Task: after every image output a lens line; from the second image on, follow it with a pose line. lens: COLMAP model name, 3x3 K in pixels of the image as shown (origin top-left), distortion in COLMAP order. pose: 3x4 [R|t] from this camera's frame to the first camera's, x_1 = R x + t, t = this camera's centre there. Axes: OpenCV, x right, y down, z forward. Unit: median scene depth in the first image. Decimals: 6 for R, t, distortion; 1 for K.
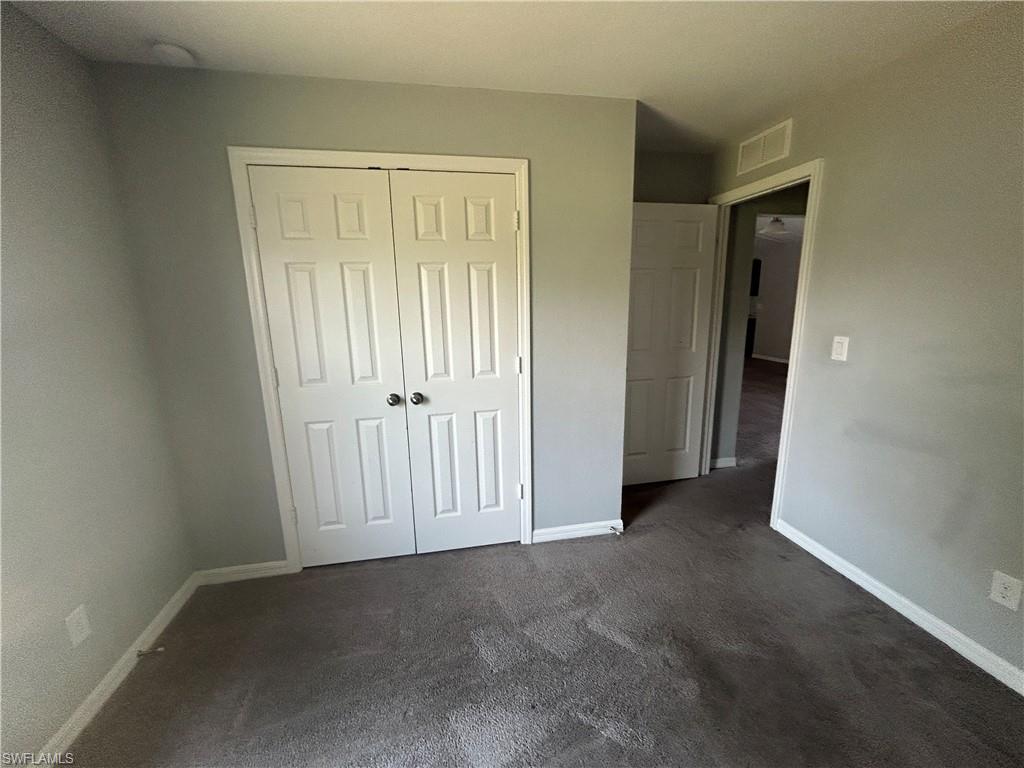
lens RADIAL K [[416.6, 0, 512.7], [0, 416.6, 382.7], [0, 0, 1]] dist [0.004927, 0.000790]
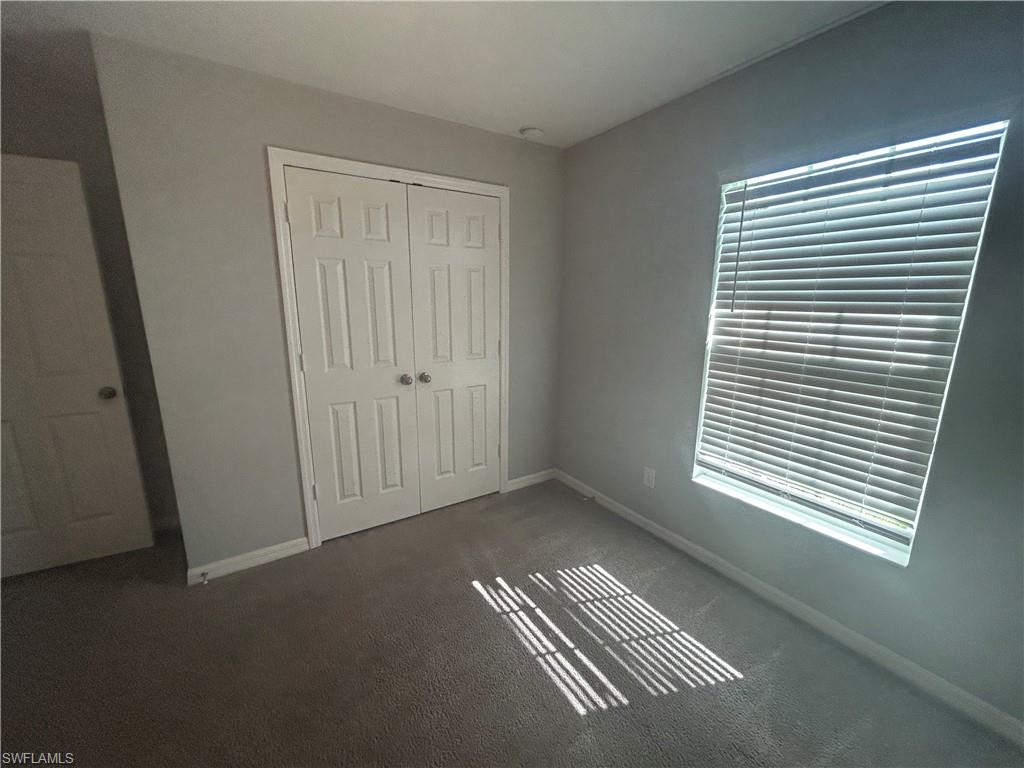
lens RADIAL K [[416.6, 0, 510.1], [0, 416.6, 383.7], [0, 0, 1]] dist [0.004927, 0.000790]
pose [[0.926708, -0.059257, 0.371081, -0.433047], [0.060856, 0.998119, 0.007410, 0.060990], [-0.370822, 0.015716, 0.928571, -0.179898]]
